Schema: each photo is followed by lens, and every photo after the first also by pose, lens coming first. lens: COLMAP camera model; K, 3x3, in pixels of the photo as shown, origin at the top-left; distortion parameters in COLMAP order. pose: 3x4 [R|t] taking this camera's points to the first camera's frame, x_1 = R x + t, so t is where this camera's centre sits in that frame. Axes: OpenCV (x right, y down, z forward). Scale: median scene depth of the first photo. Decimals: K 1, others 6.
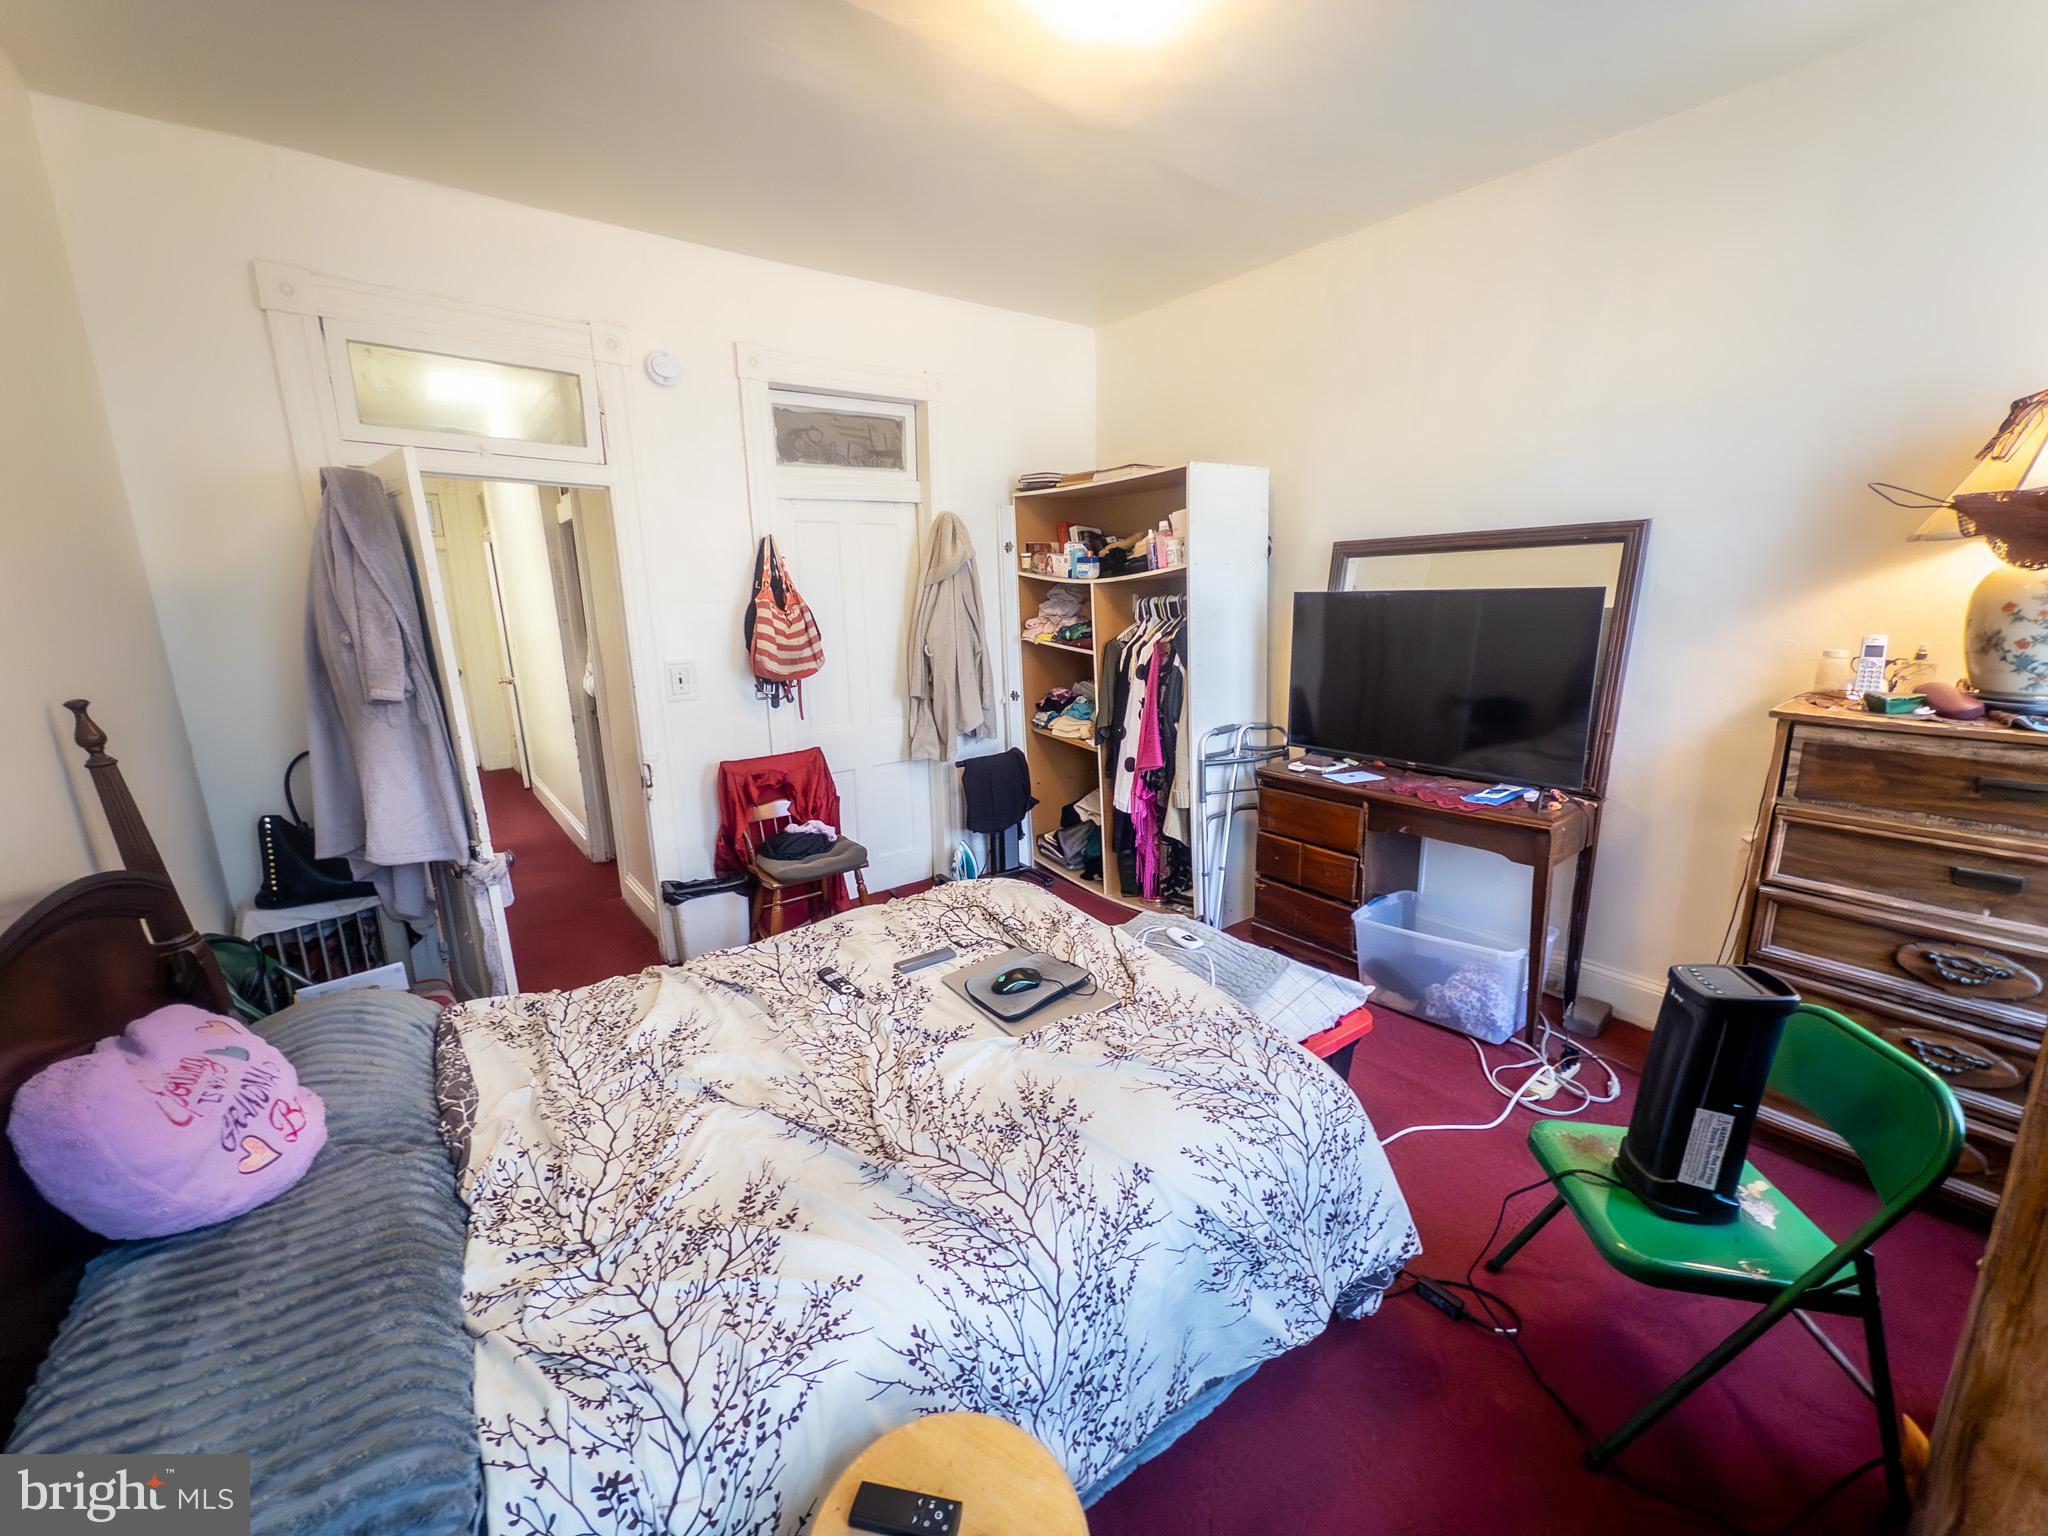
lens RADIAL K [[814.1, 0, 1024.0], [0, 814.1, 768.0], [0, 0, 1]] dist [-0.001119, -0.000004]
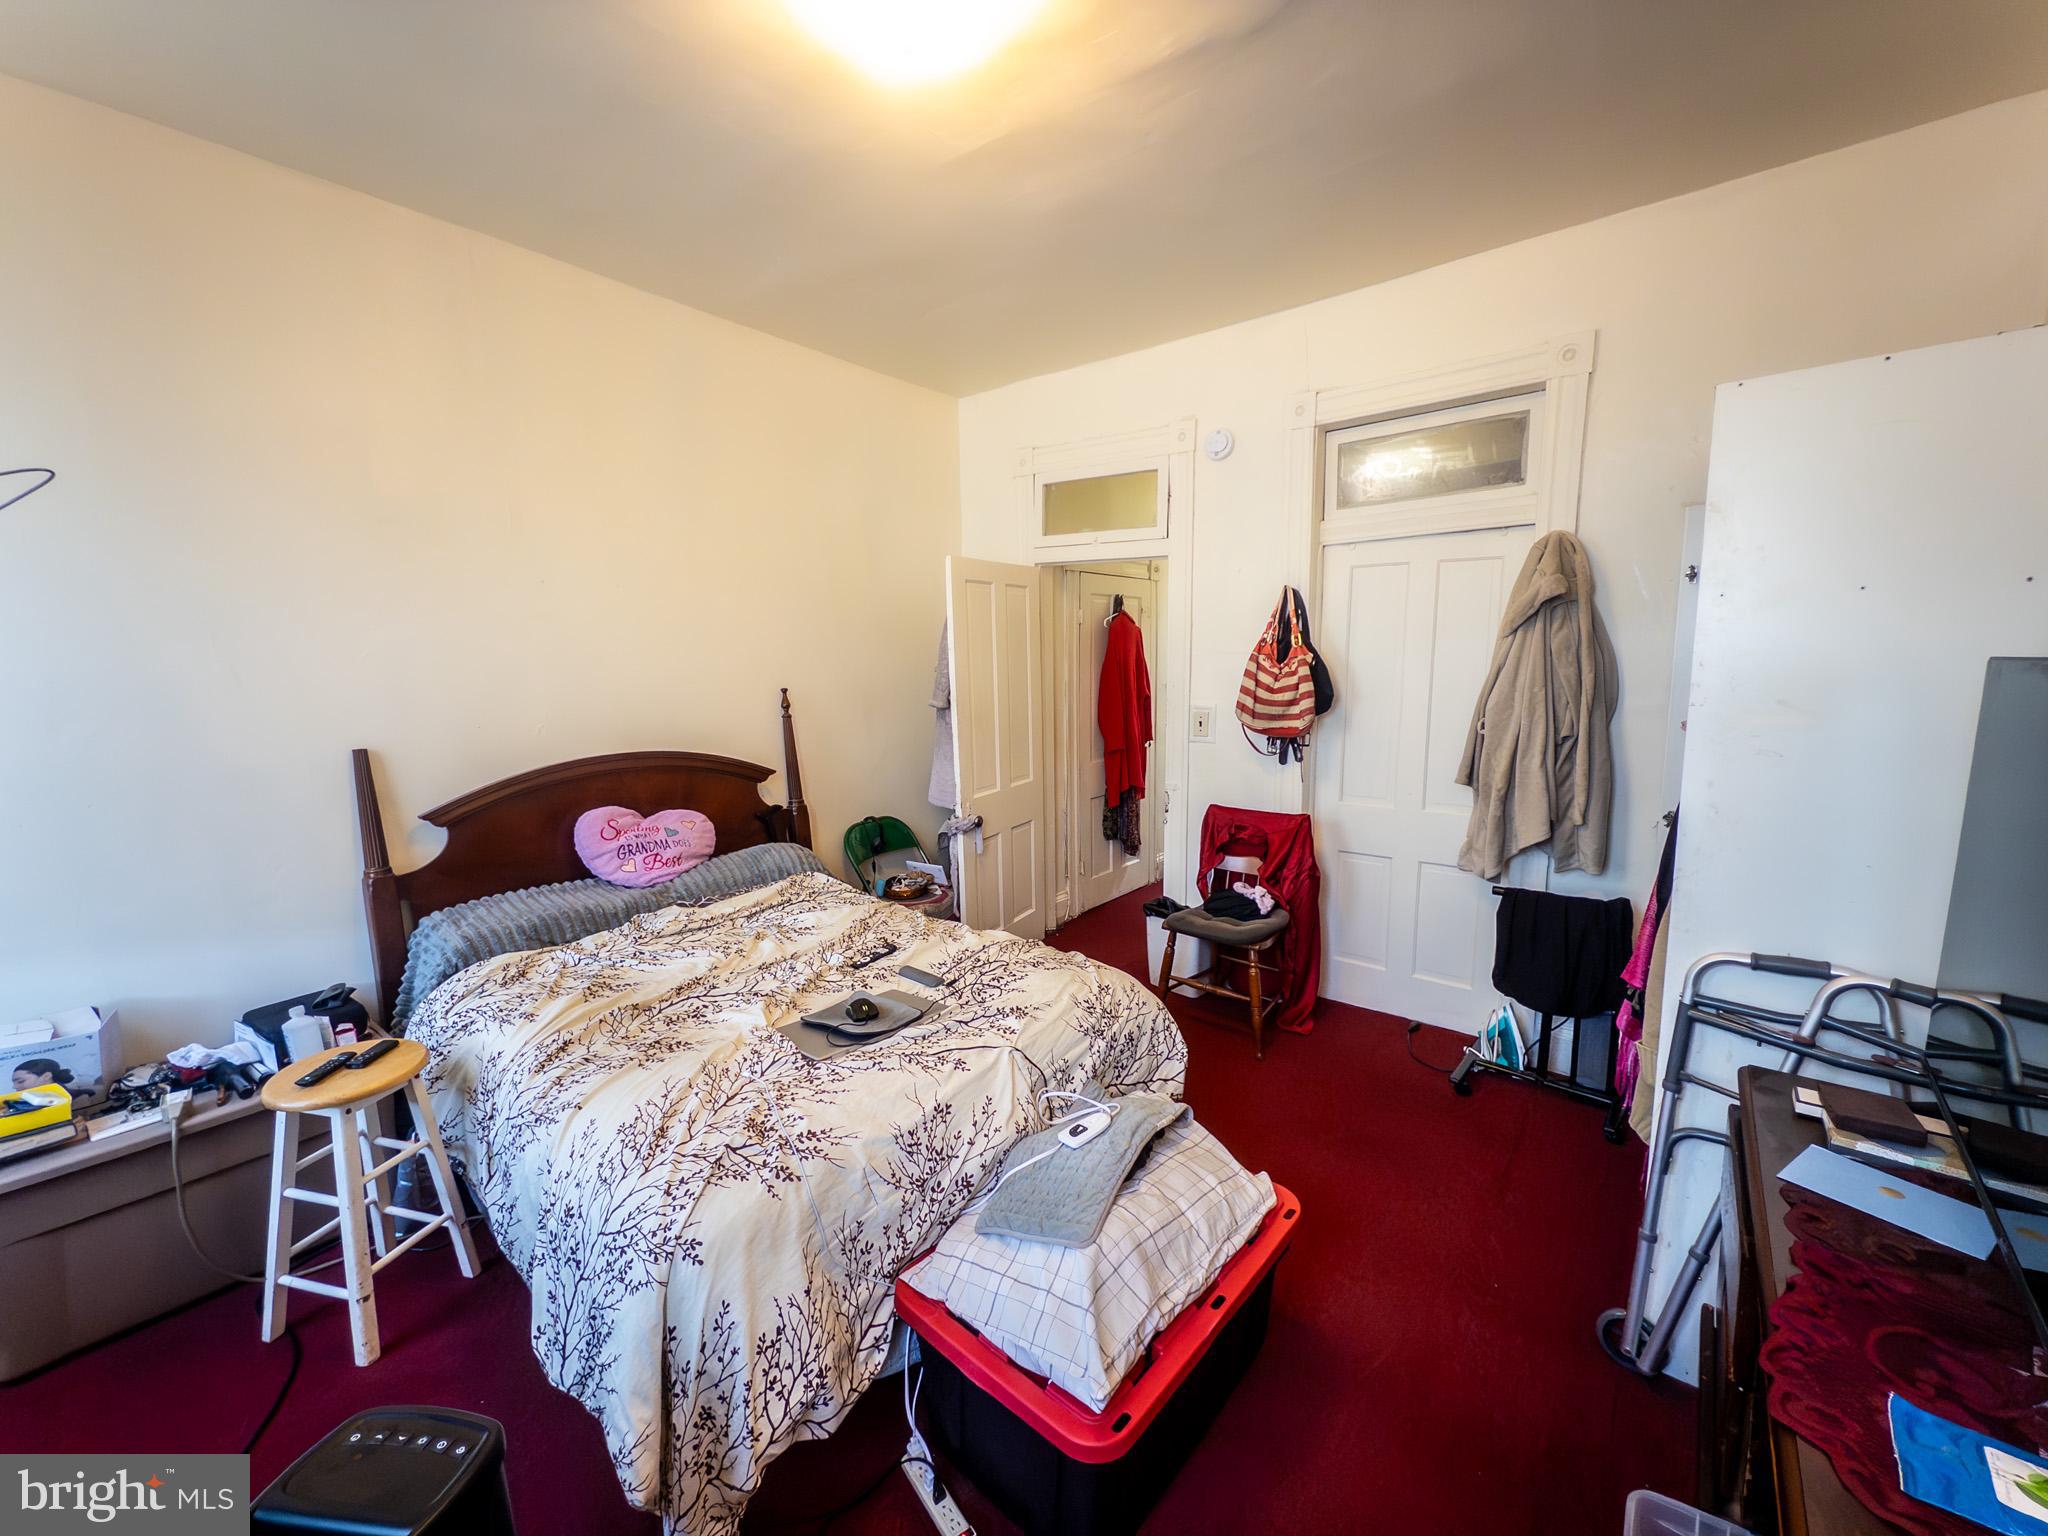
lens RADIAL K [[814.1, 0, 1024.0], [0, 814.1, 768.0], [0, 0, 1]] dist [-0.001119, -0.000004]
pose [[0.228798, 0.155955, -0.960900, 0.562191], [-0.208800, 0.971973, 0.108035, -0.113725], [0.950818, 0.175917, 0.254949, 0.487231]]
